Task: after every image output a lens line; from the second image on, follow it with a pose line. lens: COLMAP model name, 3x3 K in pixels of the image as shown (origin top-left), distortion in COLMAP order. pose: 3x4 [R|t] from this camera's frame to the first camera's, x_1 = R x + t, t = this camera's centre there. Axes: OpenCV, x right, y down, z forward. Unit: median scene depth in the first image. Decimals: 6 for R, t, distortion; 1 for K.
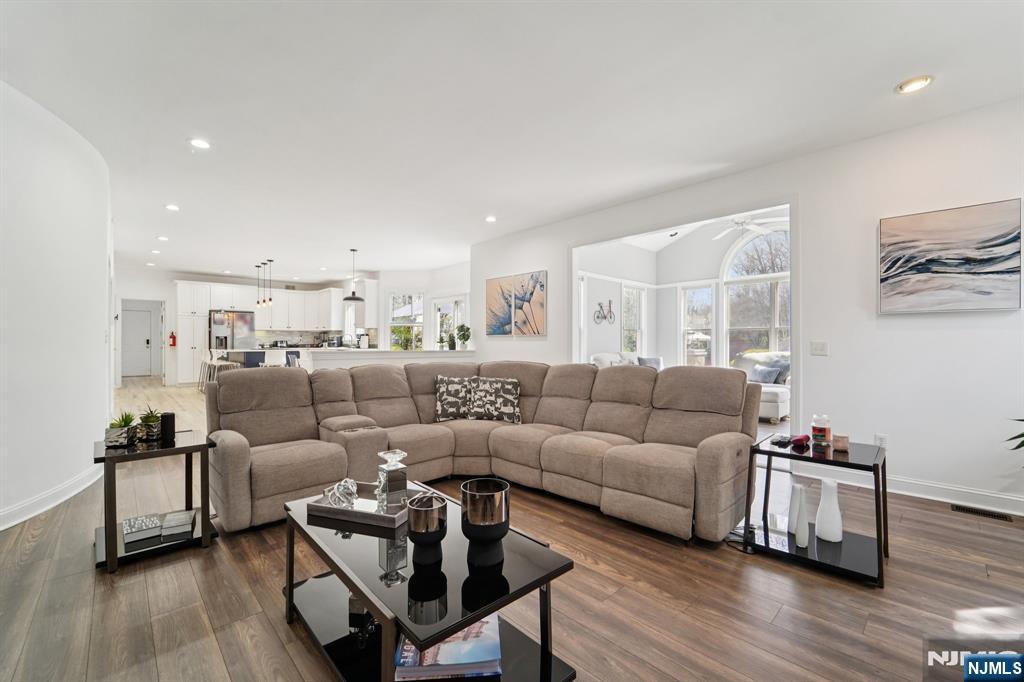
lens RADIAL K [[424.7, 0, 513.4], [0, 424.7, 345.3], [0, 0, 1]] dist [-0.020745, 0.000590]
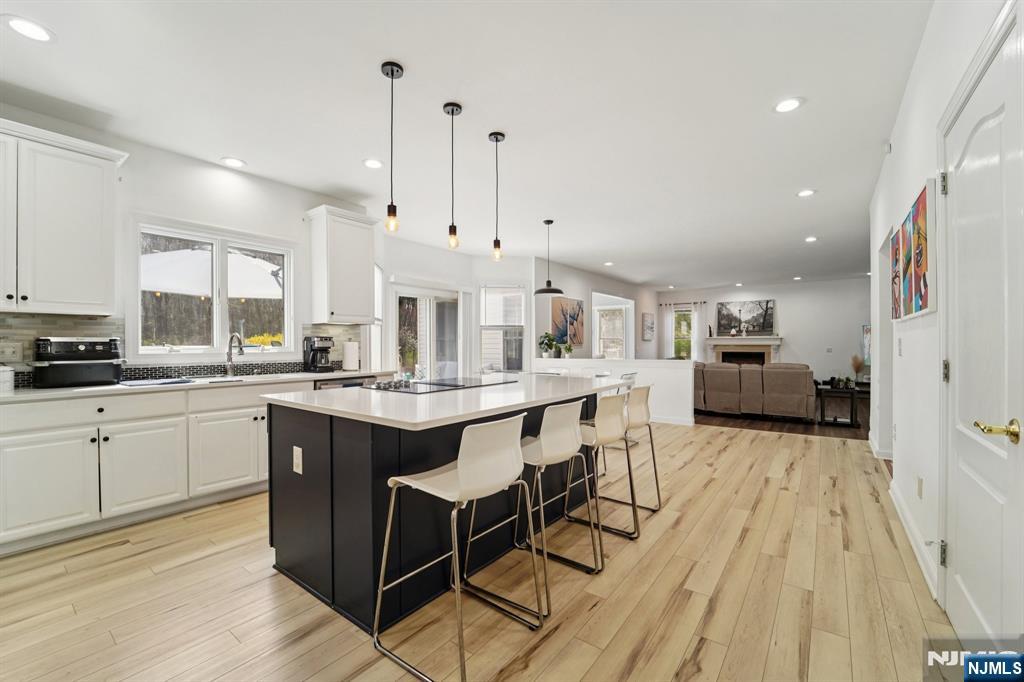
lens RADIAL K [[424.7, 0, 512.4], [0, 424.7, 344.5], [0, 0, 1]] dist [-0.020745, 0.000590]
pose [[-0.172200, -0.002081, 0.985060, -0.816526], [0.008075, 0.999961, 0.003524, -0.019518], [-0.985029, 0.008561, -0.172176, 0.913841]]
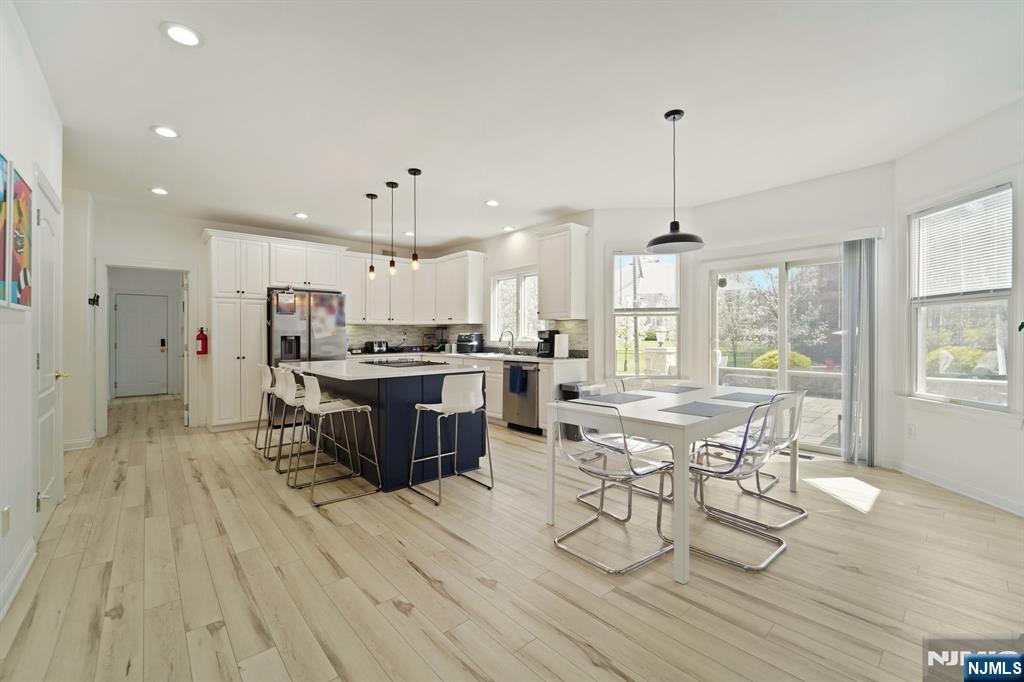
lens RADIAL K [[424.7, 0, 514.0], [0, 424.7, 335.9], [0, 0, 1]] dist [-0.020745, 0.000590]
pose [[0.999328, -0.003620, -0.036476, -0.392065], [0.003416, 0.999978, -0.005656, -0.017402], [0.036495, 0.005527, 0.999319, 0.473856]]
